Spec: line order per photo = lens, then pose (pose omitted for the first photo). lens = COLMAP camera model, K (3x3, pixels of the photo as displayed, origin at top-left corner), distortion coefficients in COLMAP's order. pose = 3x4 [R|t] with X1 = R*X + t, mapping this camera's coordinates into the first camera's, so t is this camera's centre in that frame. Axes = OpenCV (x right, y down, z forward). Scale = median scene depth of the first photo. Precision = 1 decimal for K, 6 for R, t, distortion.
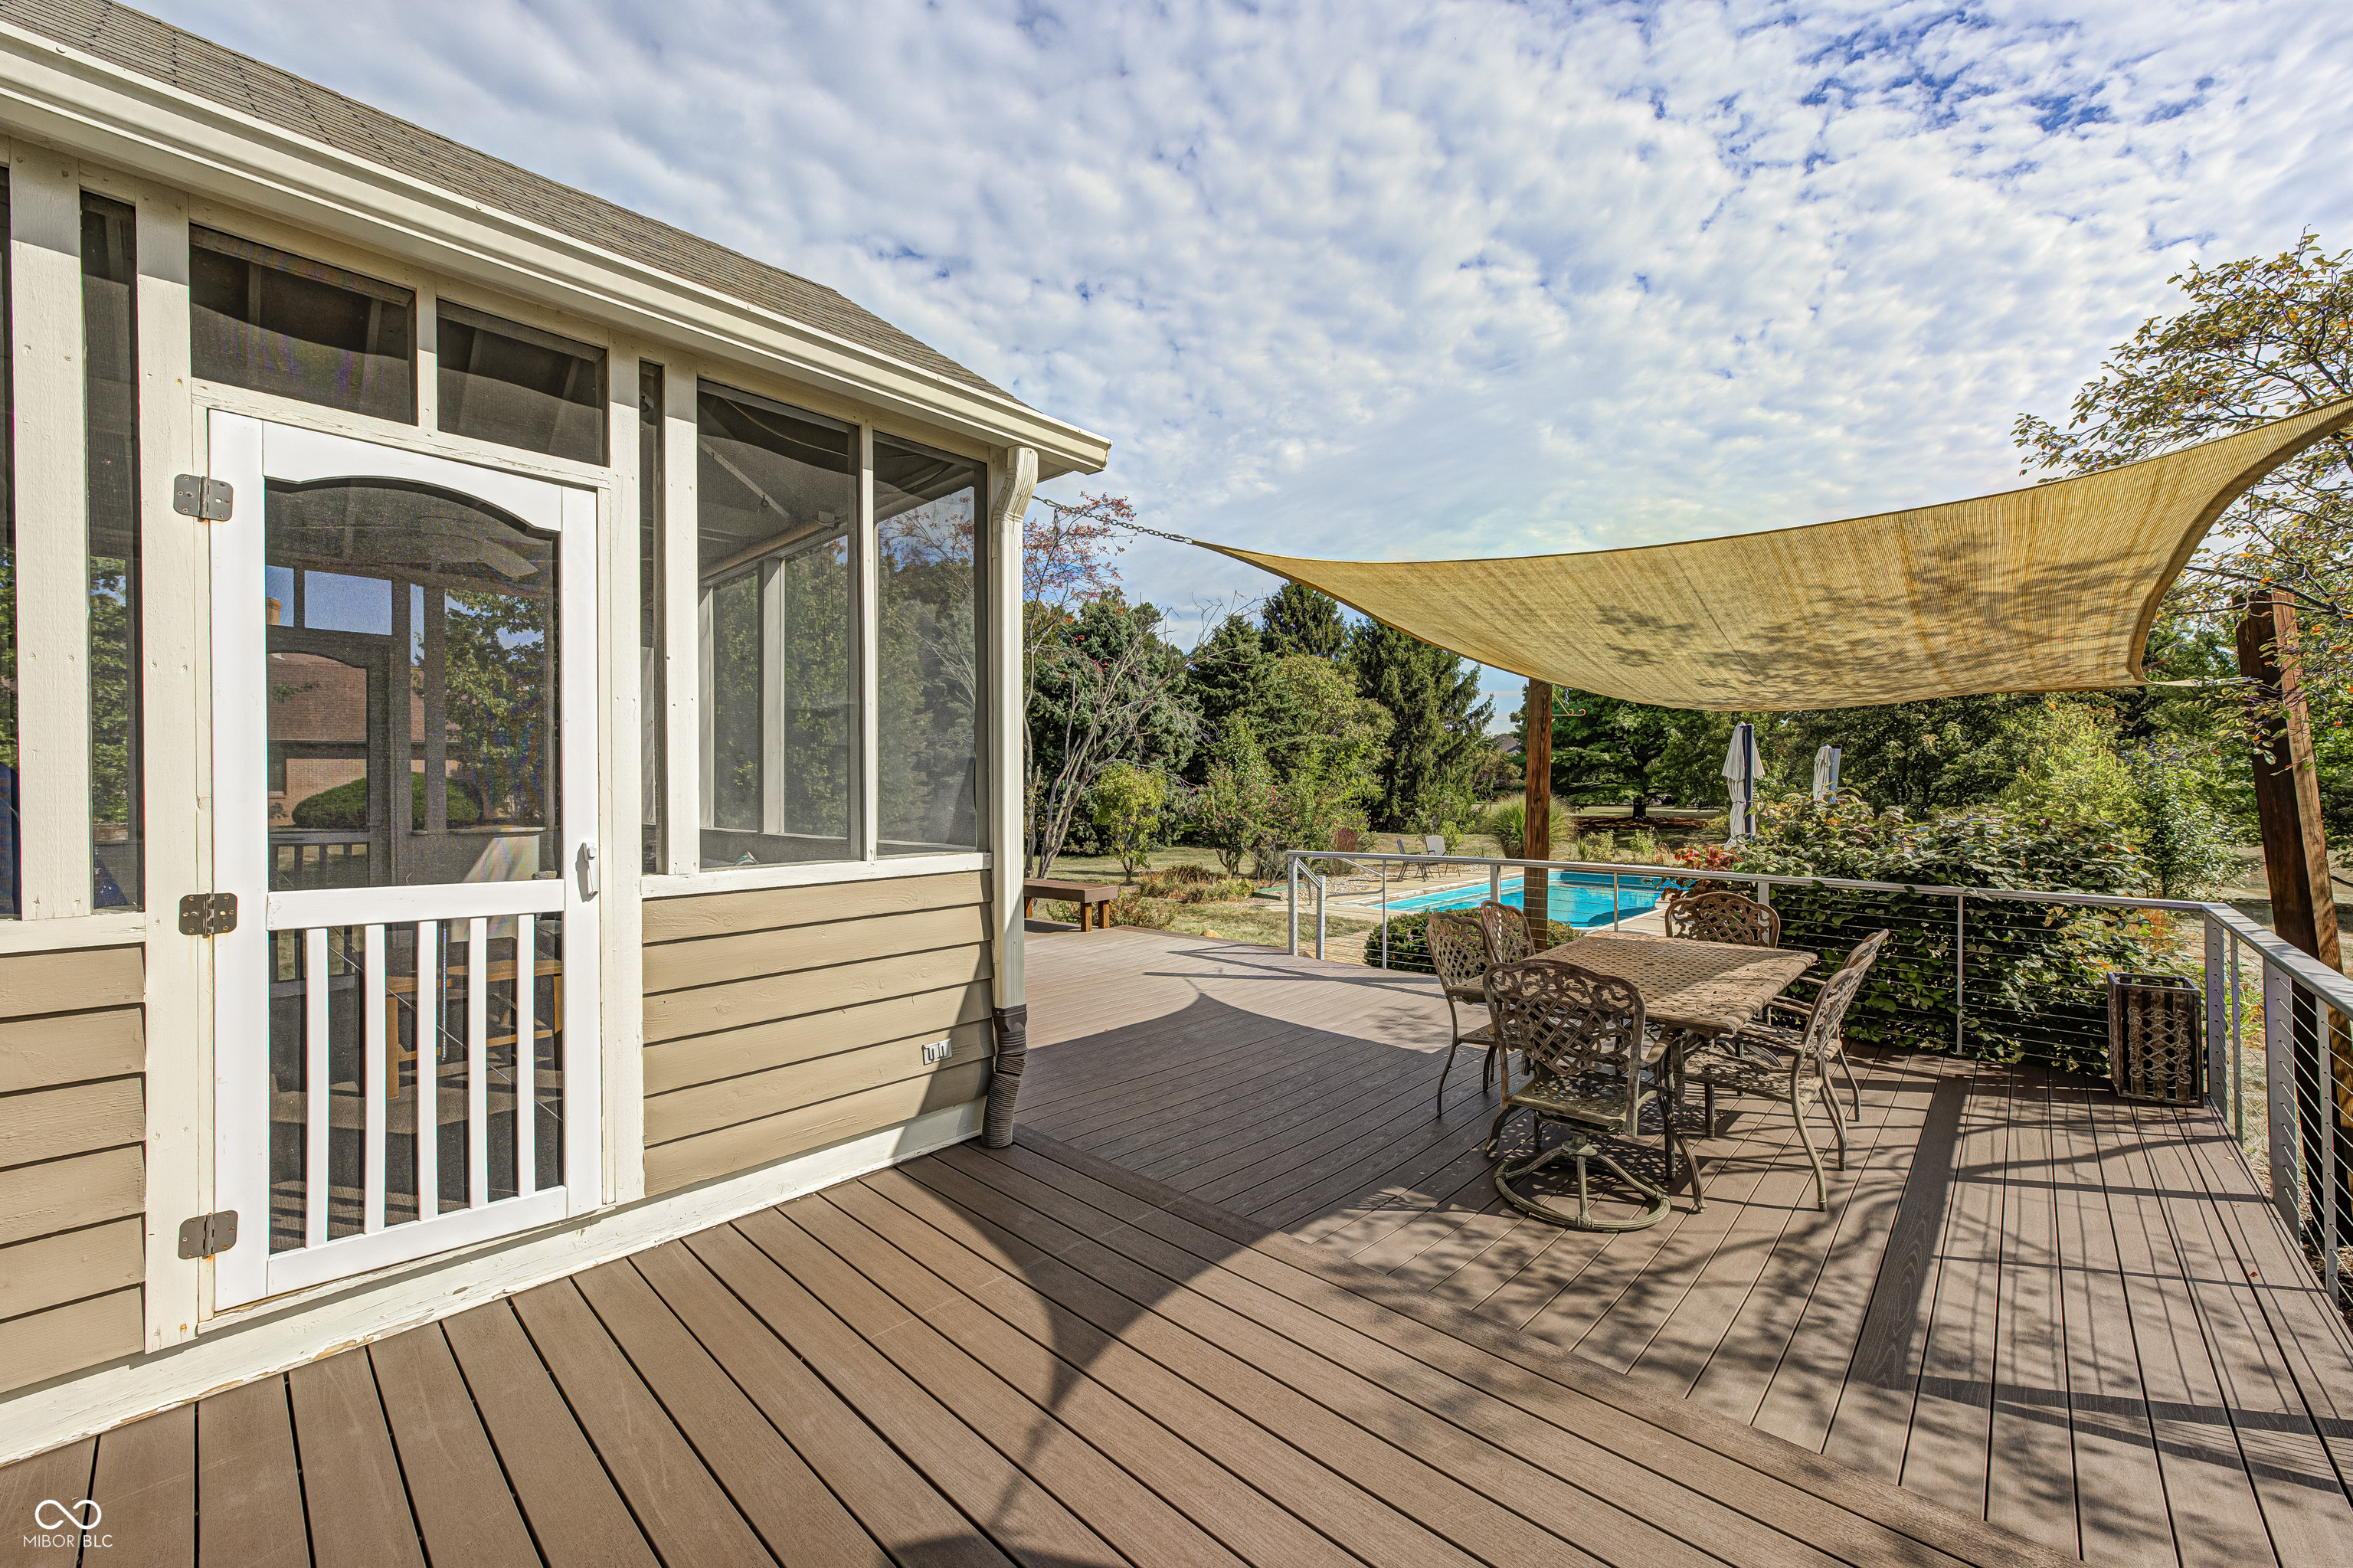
lens RADIAL K [[925.9, 0, 1170.8], [0, 925.9, 788.3], [0, 0, 1]] dist [-0.004986, 0.001913]
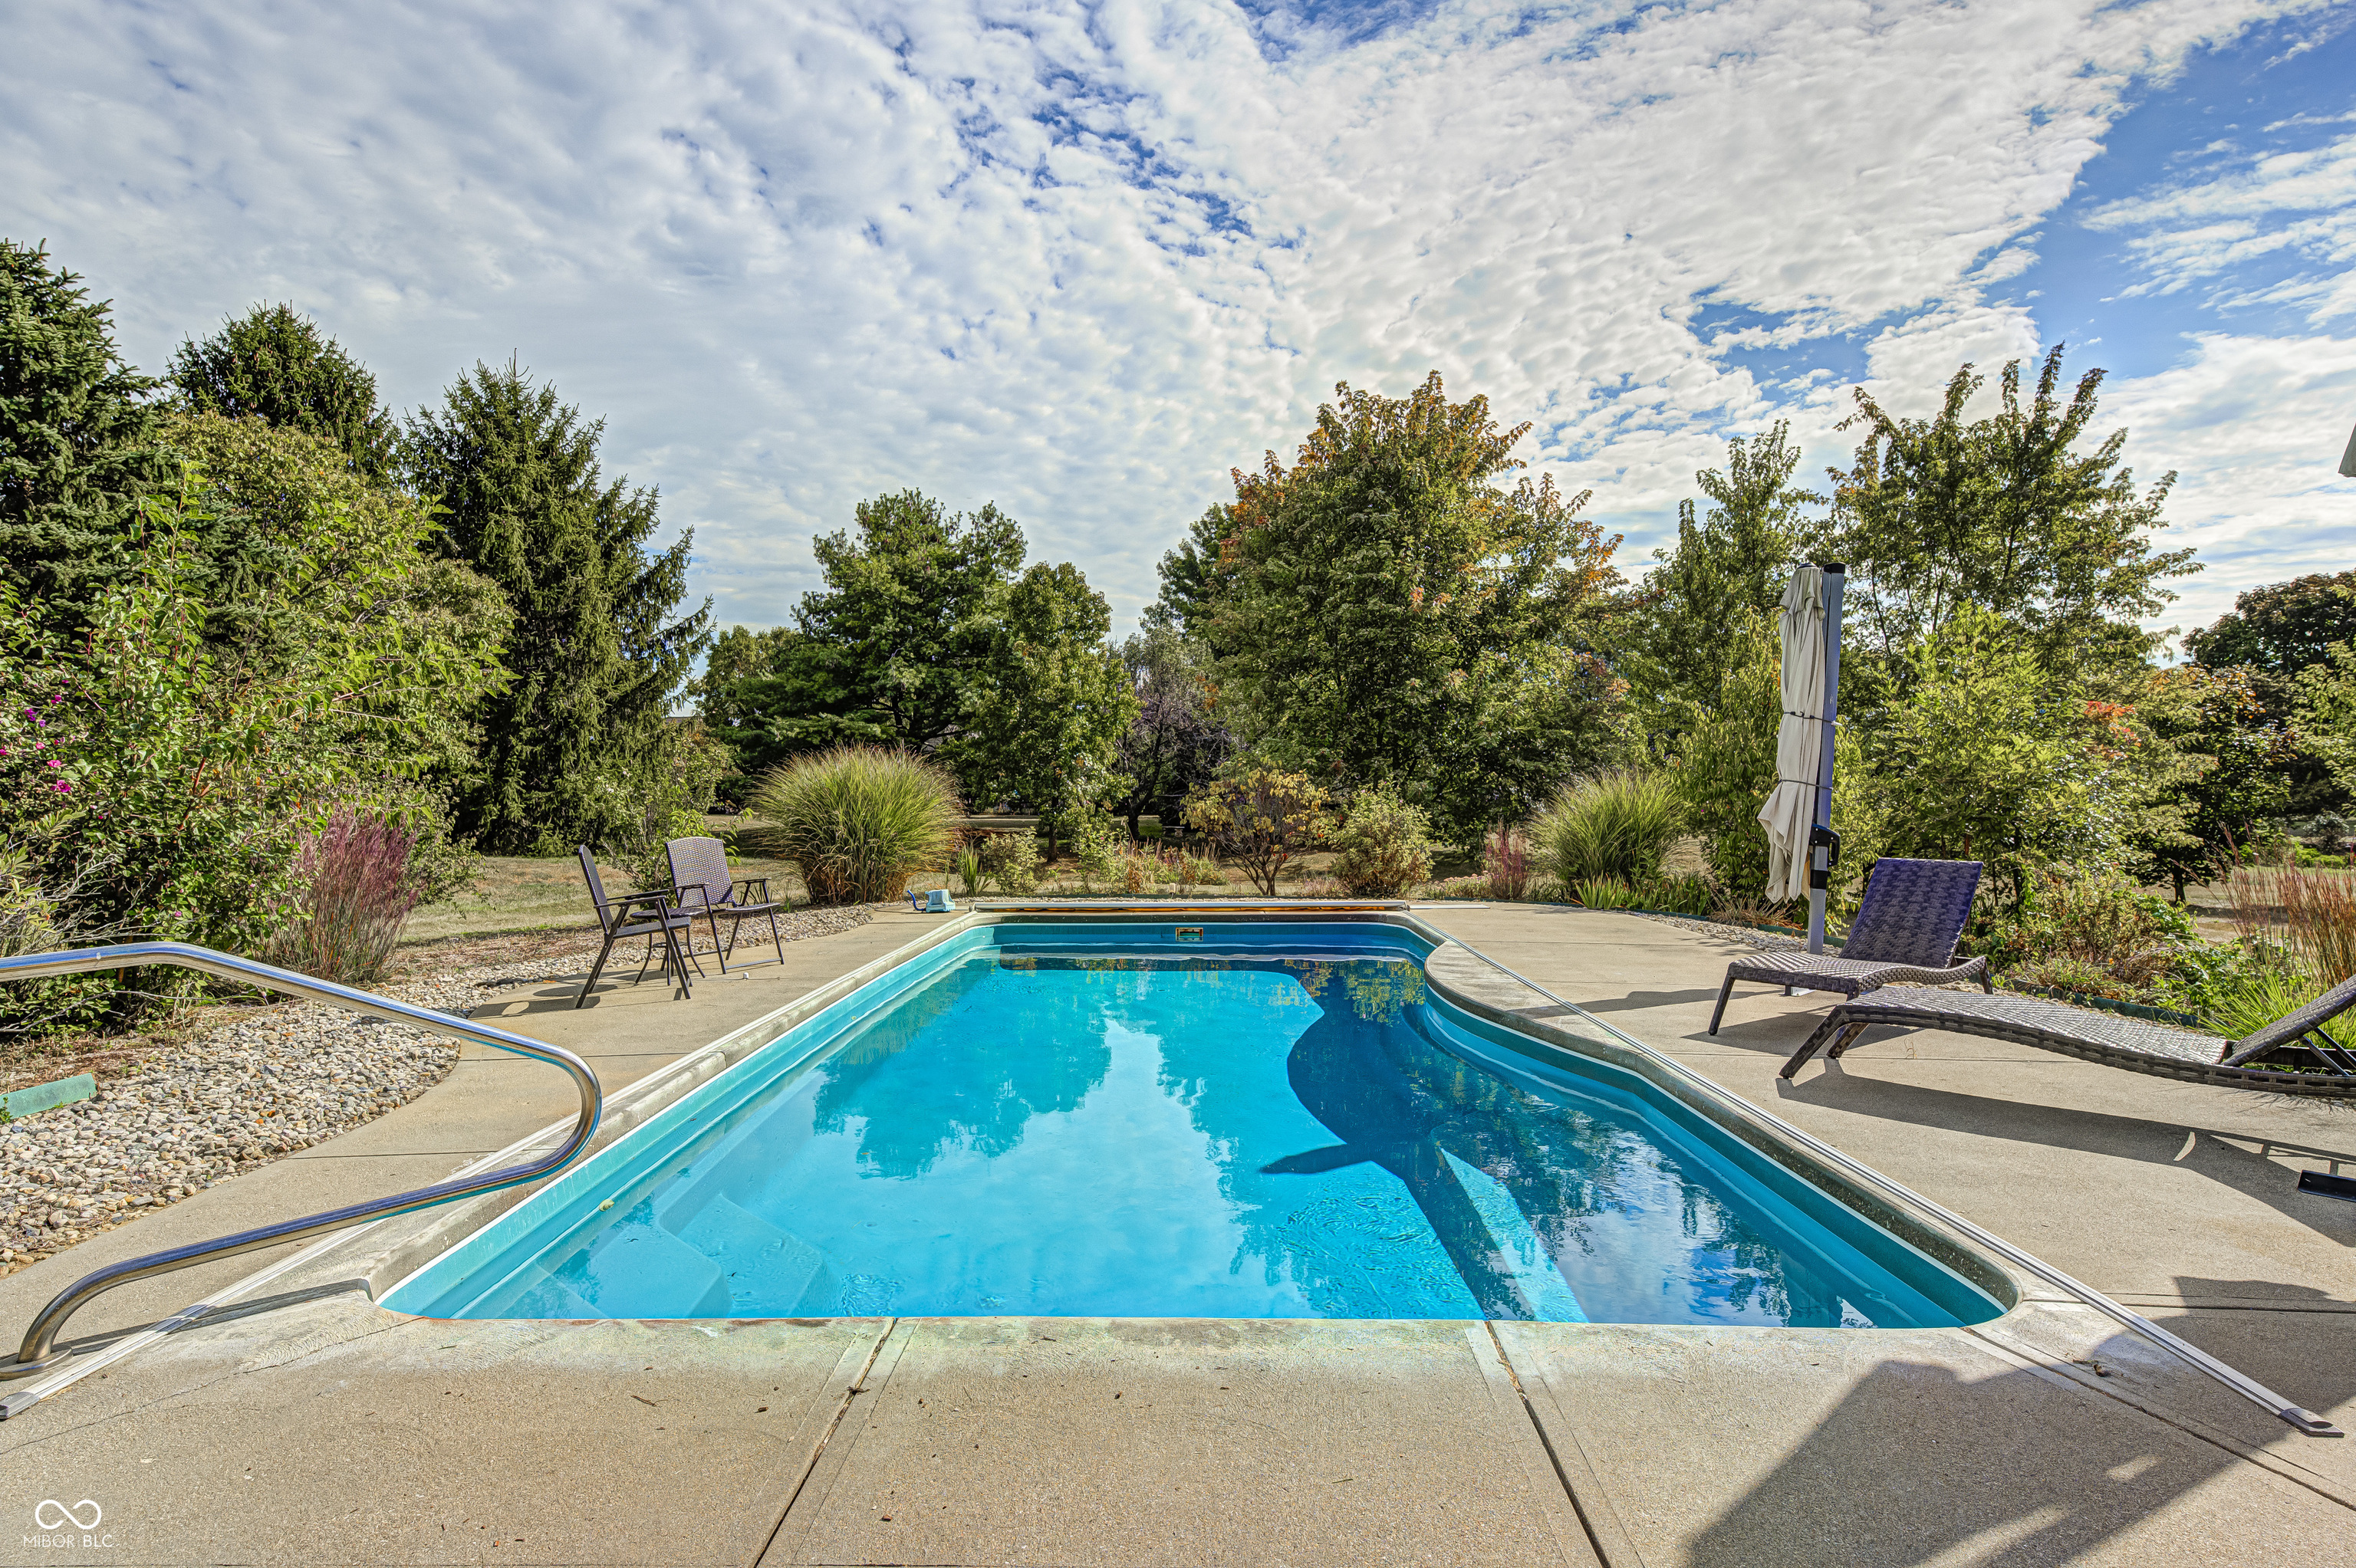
lens RADIAL K [[1187.1, 0, 1183.4], [0, 1187.1, 783.0], [0, 0, 1]] dist [-0.001170, 0.001283]
pose [[0.719107, 0.013382, 0.694771, 0.305120], [-0.000170, 0.999818, -0.019082, 0.099139], [-0.694900, 0.013604, 0.718978, 1.464267]]
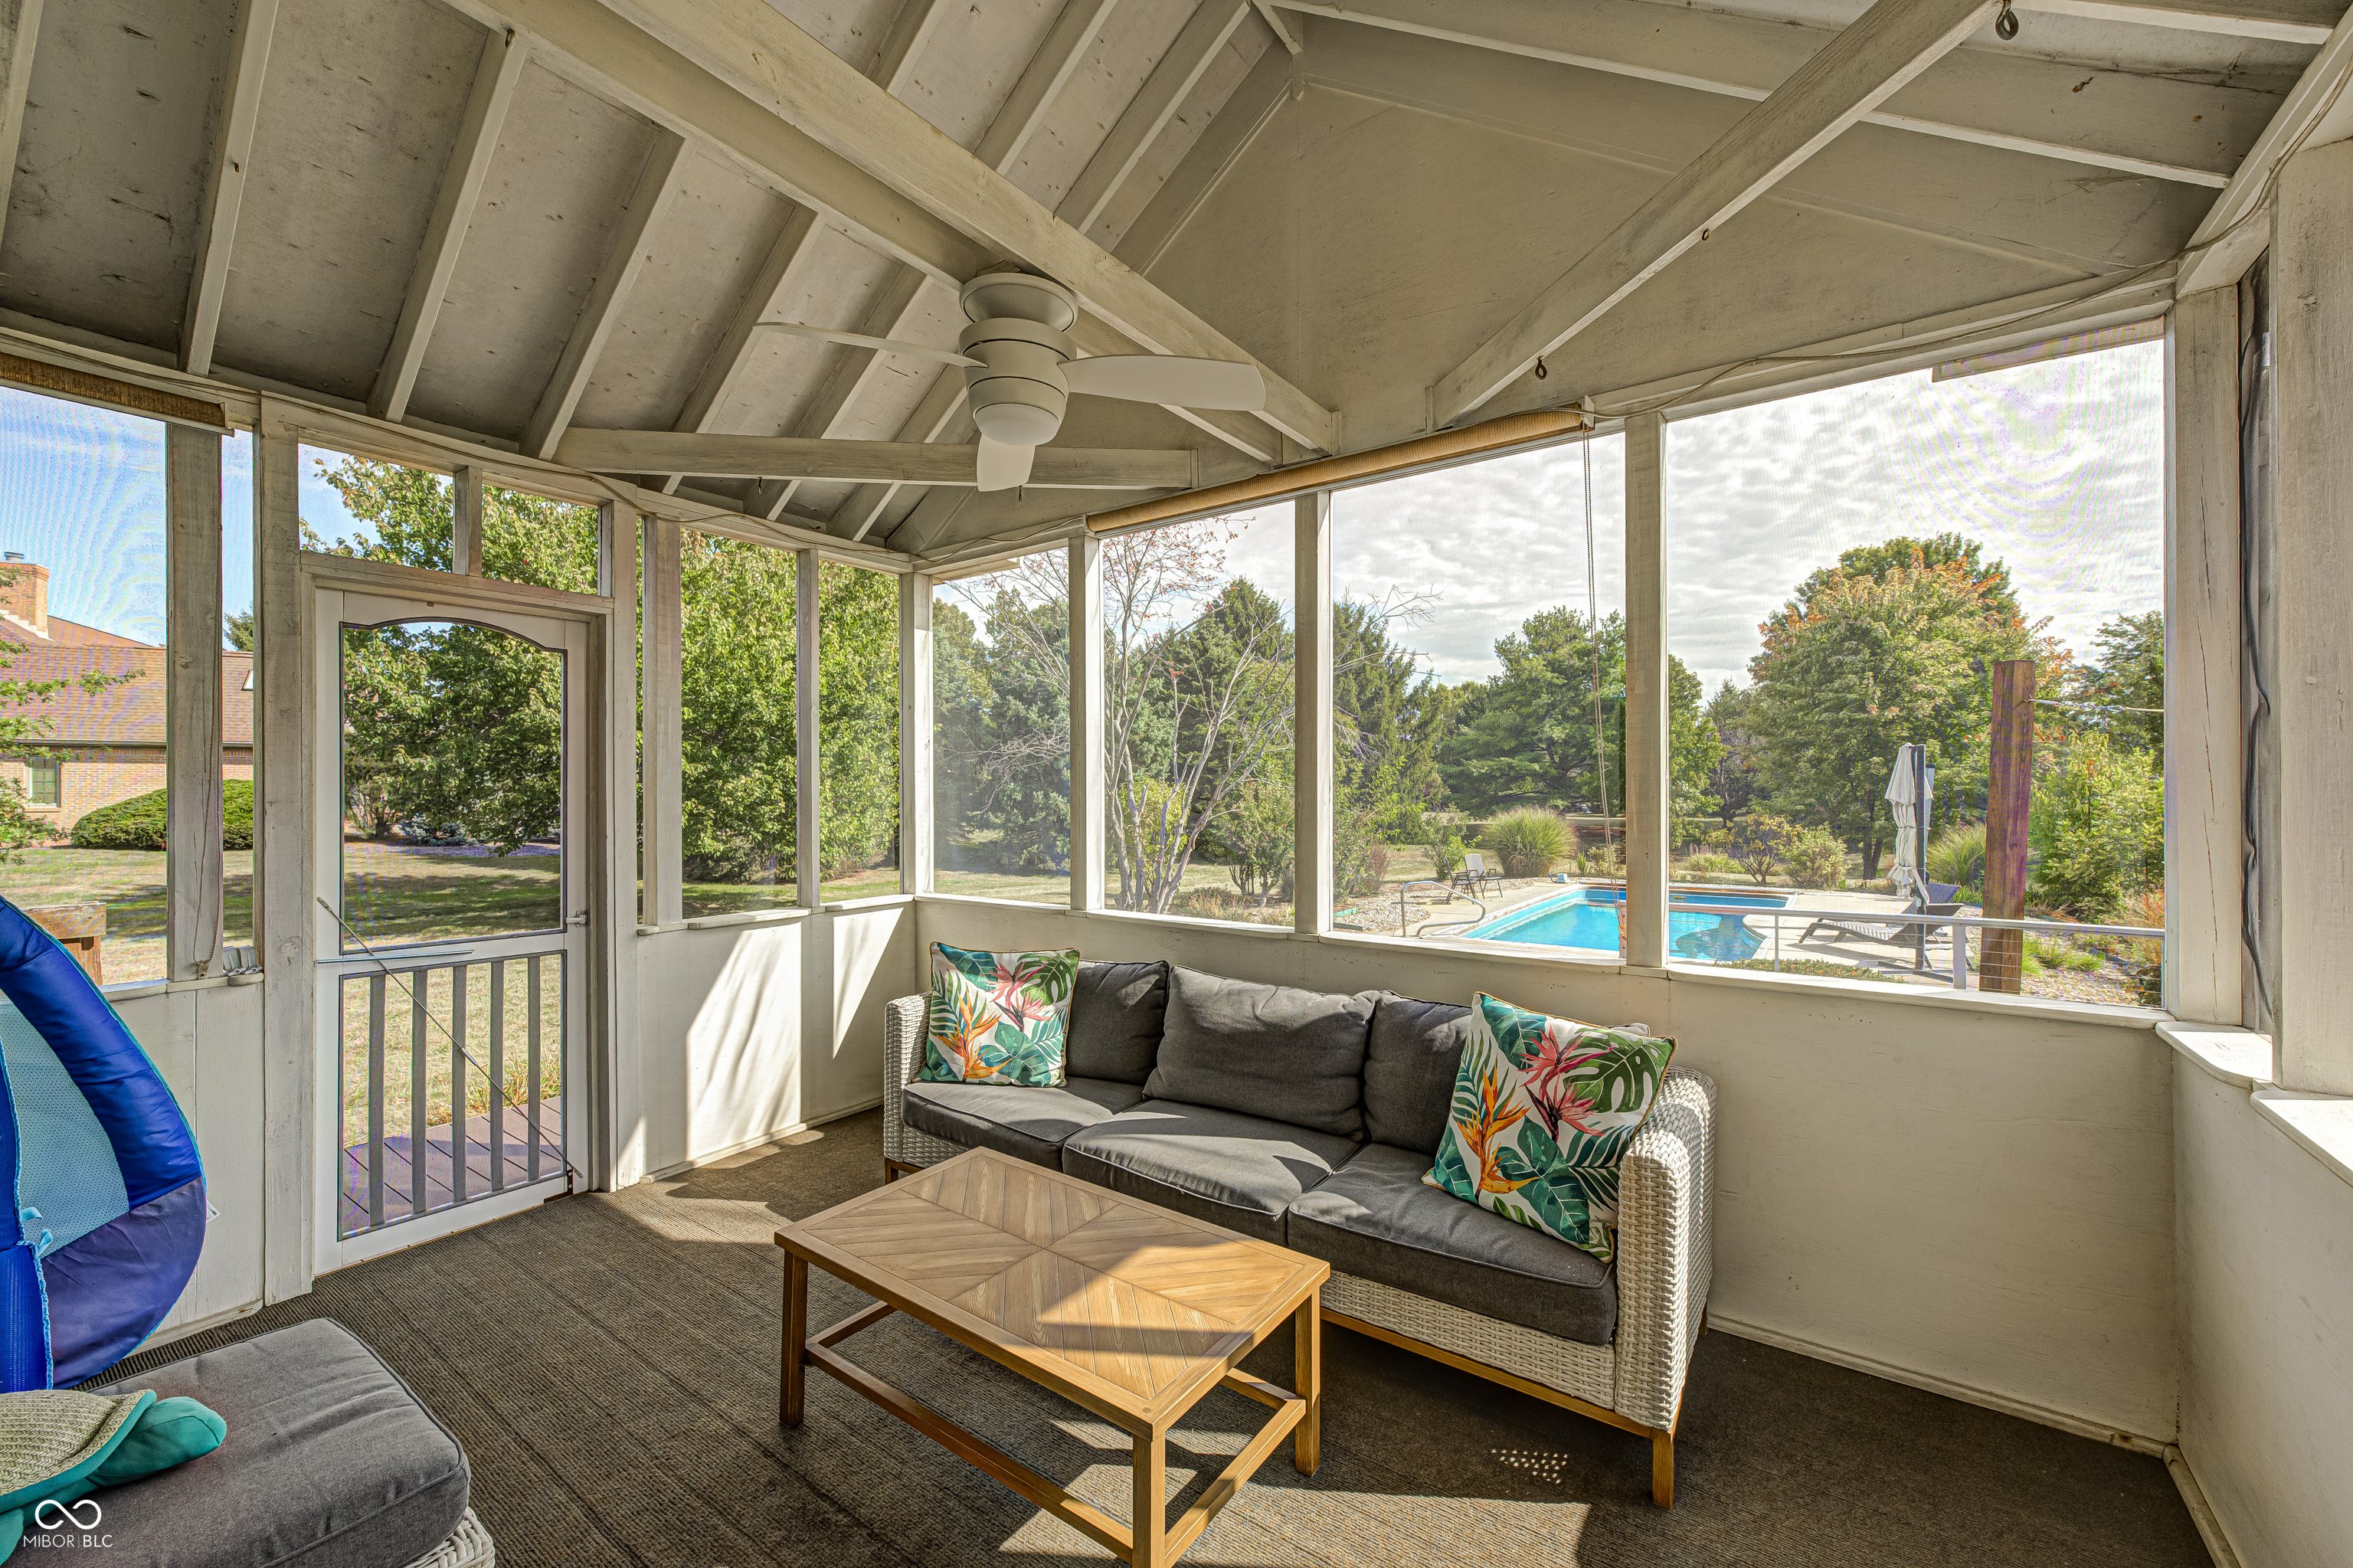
lens RADIAL K [[925.9, 0, 1169.5], [0, 925.9, 795.7], [0, 0, 1]] dist [-0.004986, 0.001913]
pose [[0.990645, 0.001221, 0.136456, -0.381335], [-0.001663, 0.999994, 0.003125, -0.027574], [-0.136451, -0.003323, 0.990641, 0.240307]]
